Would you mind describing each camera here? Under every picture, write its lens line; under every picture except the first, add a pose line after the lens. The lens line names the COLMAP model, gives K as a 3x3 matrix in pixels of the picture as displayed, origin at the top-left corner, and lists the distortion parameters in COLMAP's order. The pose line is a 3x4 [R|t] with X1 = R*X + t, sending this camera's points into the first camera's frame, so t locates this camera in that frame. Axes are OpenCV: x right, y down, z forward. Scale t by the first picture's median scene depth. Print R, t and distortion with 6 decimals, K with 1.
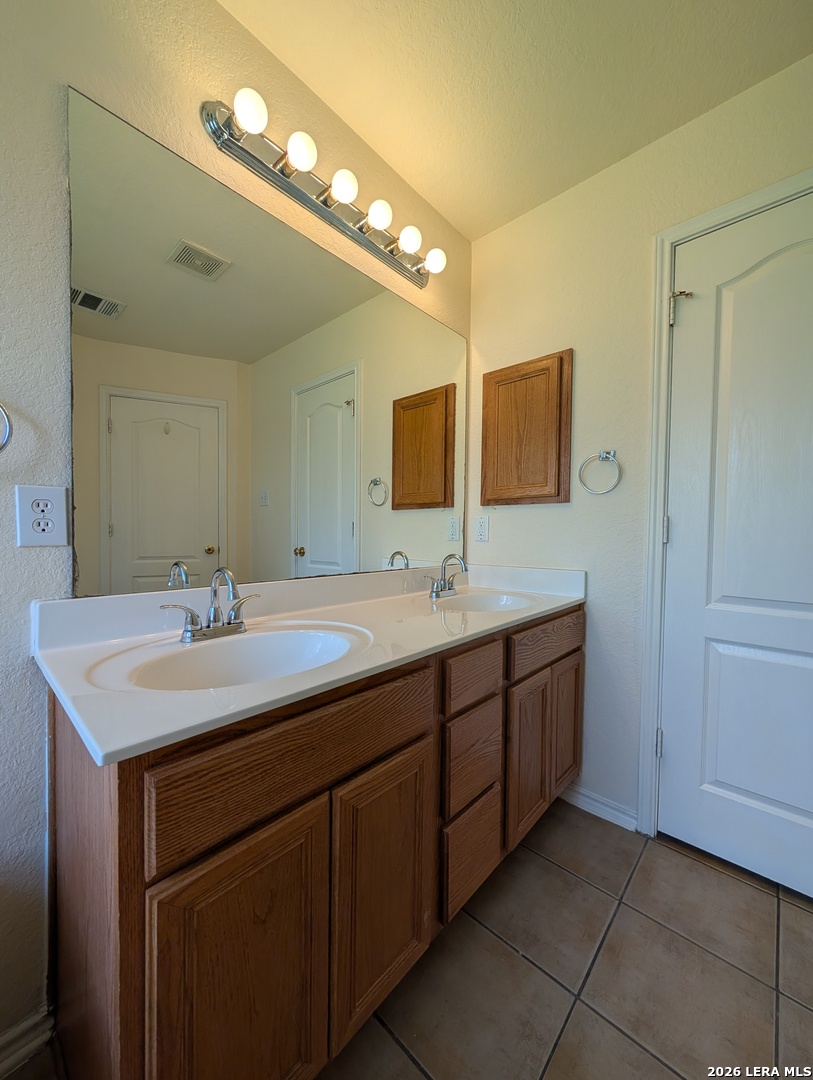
lens RADIAL K [[408.5, 0, 405.8], [0, 408.5, 543.4], [0, 0, 1]] dist [0.001083, -0.000458]
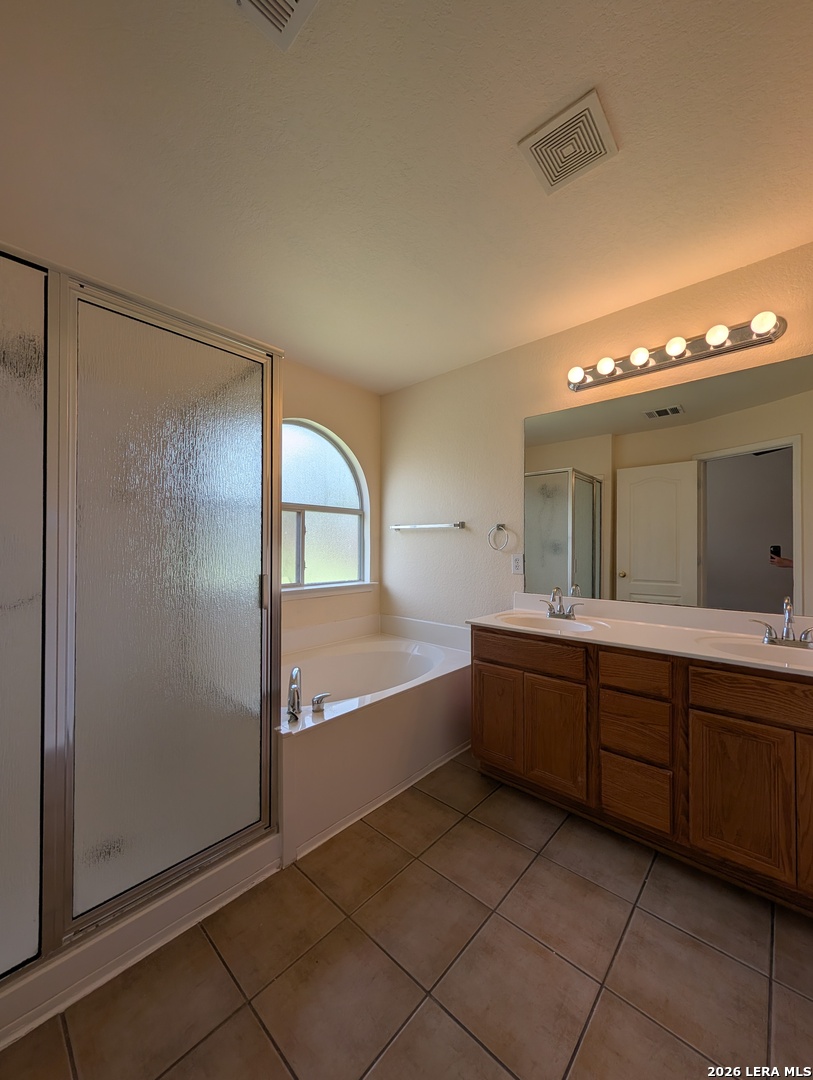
lens RADIAL K [[408.5, 0, 402.1], [0, 408.5, 542.1], [0, 0, 1]] dist [0.001083, -0.000458]
pose [[-0.004924, -0.022197, -0.999741, 2.094484], [-0.031277, 0.999268, -0.022033, -0.133445], [0.999499, 0.031160, -0.005614, 0.156795]]
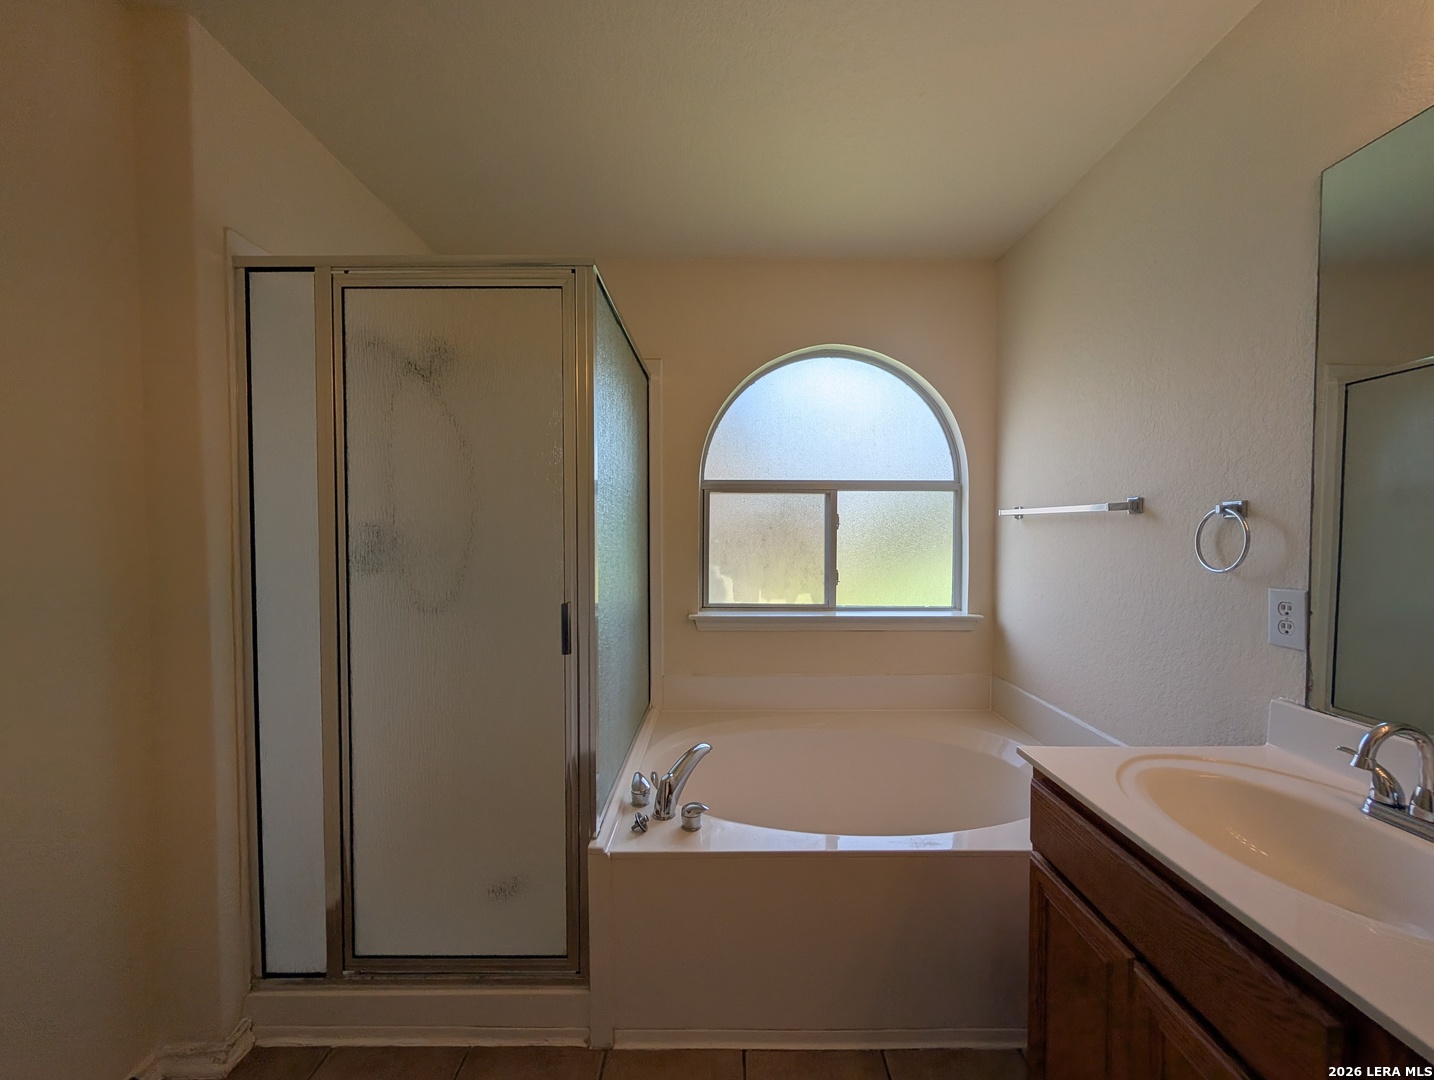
lens RADIAL K [[542.4, 0, 720.5], [0, 542.4, 539.8], [0, 0, 1]] dist [0.001083, -0.000458]
pose [[-0.737896, -0.001690, -0.674912, 1.063514], [-0.030408, 0.999065, 0.030744, -0.258020], [0.674229, 0.043209, -0.737257, 1.018411]]
